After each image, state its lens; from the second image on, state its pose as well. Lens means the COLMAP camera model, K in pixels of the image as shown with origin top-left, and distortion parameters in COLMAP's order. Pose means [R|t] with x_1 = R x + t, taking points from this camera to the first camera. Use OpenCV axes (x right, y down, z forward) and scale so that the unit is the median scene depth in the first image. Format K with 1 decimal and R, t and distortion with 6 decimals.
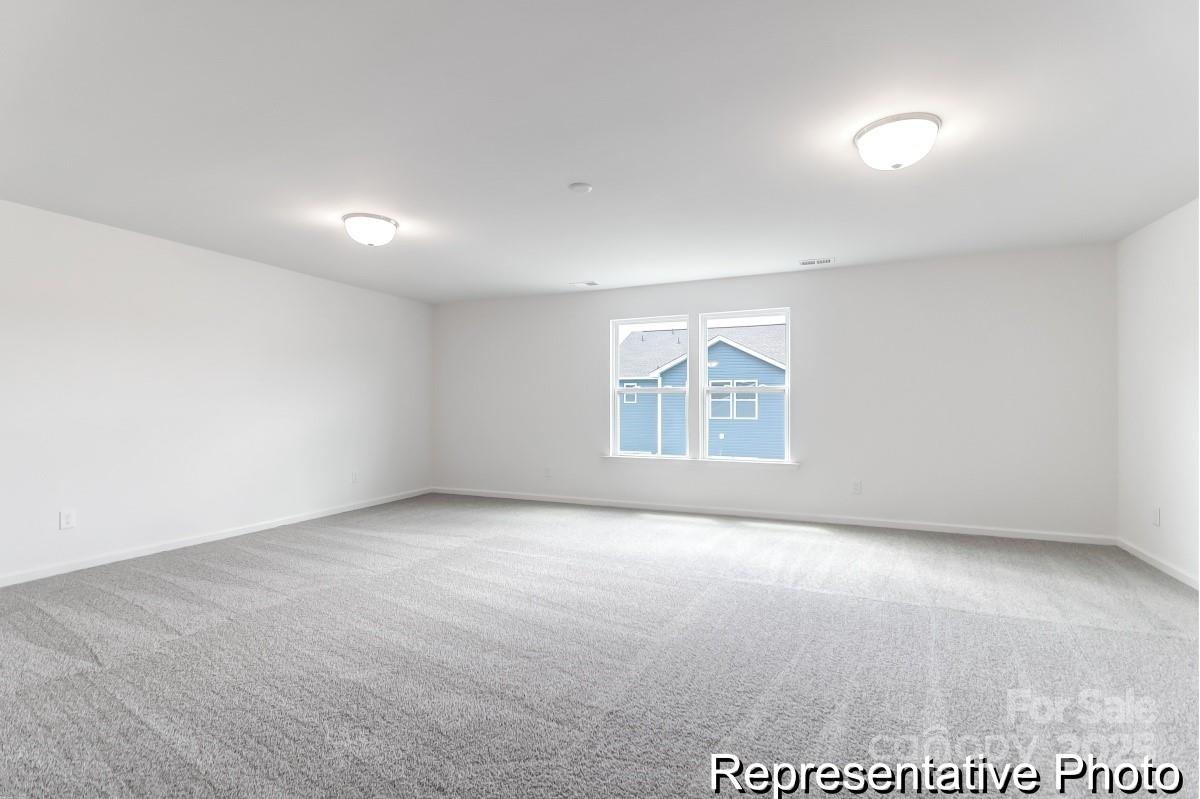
lens RADIAL K [[561.8, 0, 601.2], [0, 561.8, 405.2], [0, 0, 1]] dist [0.001985, 0.000404]
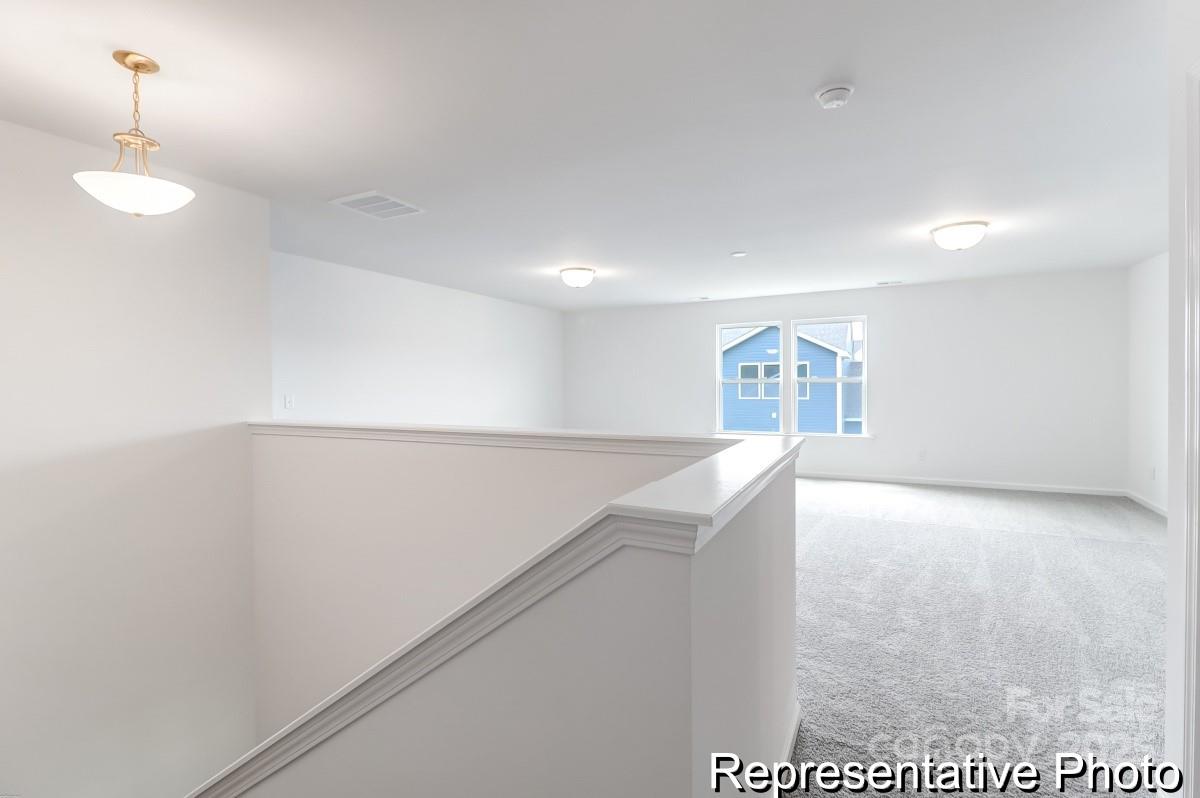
lens RADIAL K [[557.7, 0, 600.0], [0, 557.7, 399.0], [0, 0, 1]] dist [0.000541, -0.000182]
pose [[0.997669, -0.011103, -0.067323, -0.243880], [0.012717, 0.999641, 0.023595, -0.027533], [0.067037, -0.024397, 0.997452, -0.412712]]
